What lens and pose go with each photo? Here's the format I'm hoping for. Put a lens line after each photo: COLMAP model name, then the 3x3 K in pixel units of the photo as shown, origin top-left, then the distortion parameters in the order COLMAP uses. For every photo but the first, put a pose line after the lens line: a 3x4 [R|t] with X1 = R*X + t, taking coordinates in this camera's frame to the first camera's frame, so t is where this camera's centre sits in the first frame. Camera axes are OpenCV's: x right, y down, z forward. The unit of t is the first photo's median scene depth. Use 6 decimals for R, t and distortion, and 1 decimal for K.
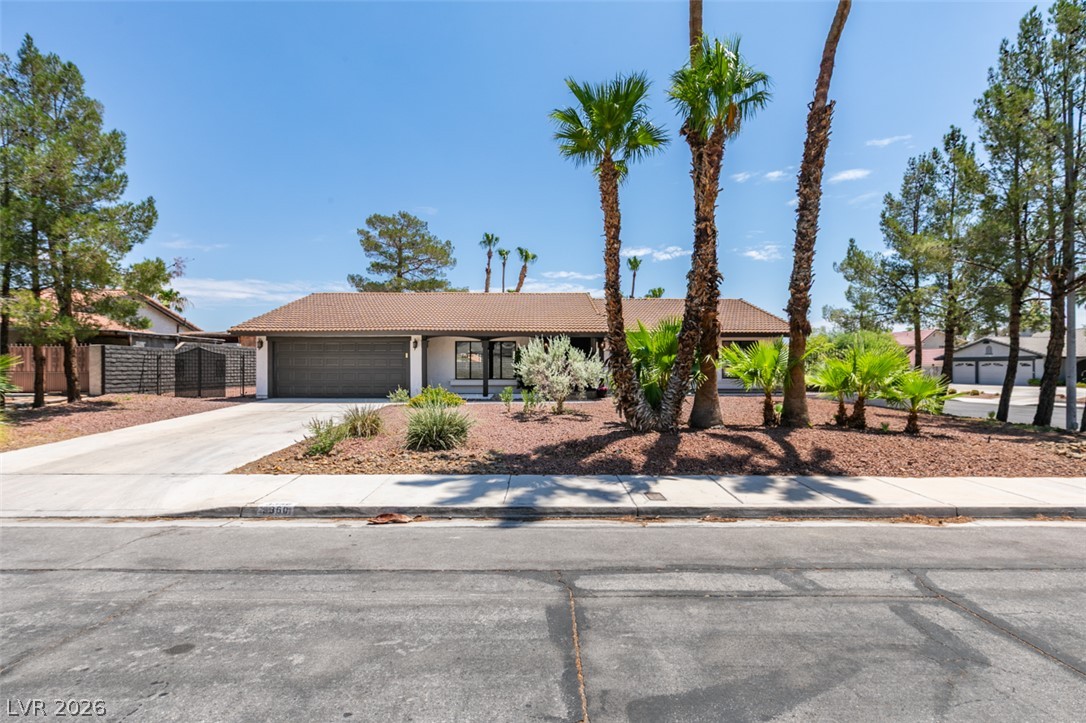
lens RADIAL K [[507.5, 0, 544.4], [0, 507.5, 357.9], [0, 0, 1]] dist [-0.013764, -0.000211]
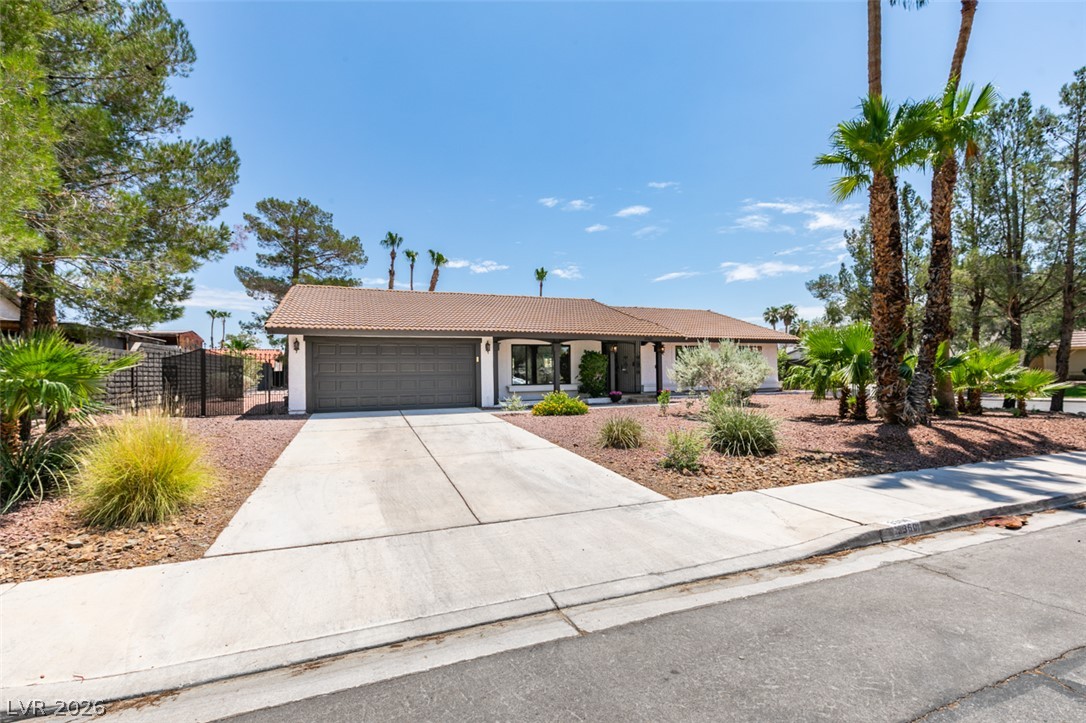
lens RADIAL K [[491.7, 0, 542.8], [0, 491.7, 361.4], [0, 0, 1]] dist [0.009147, -0.000843]
pose [[0.936651, -0.003094, 0.350250, -0.197123], [0.006520, 0.999942, -0.008603, 0.003005], [-0.350203, 0.010342, 0.936617, 0.060234]]
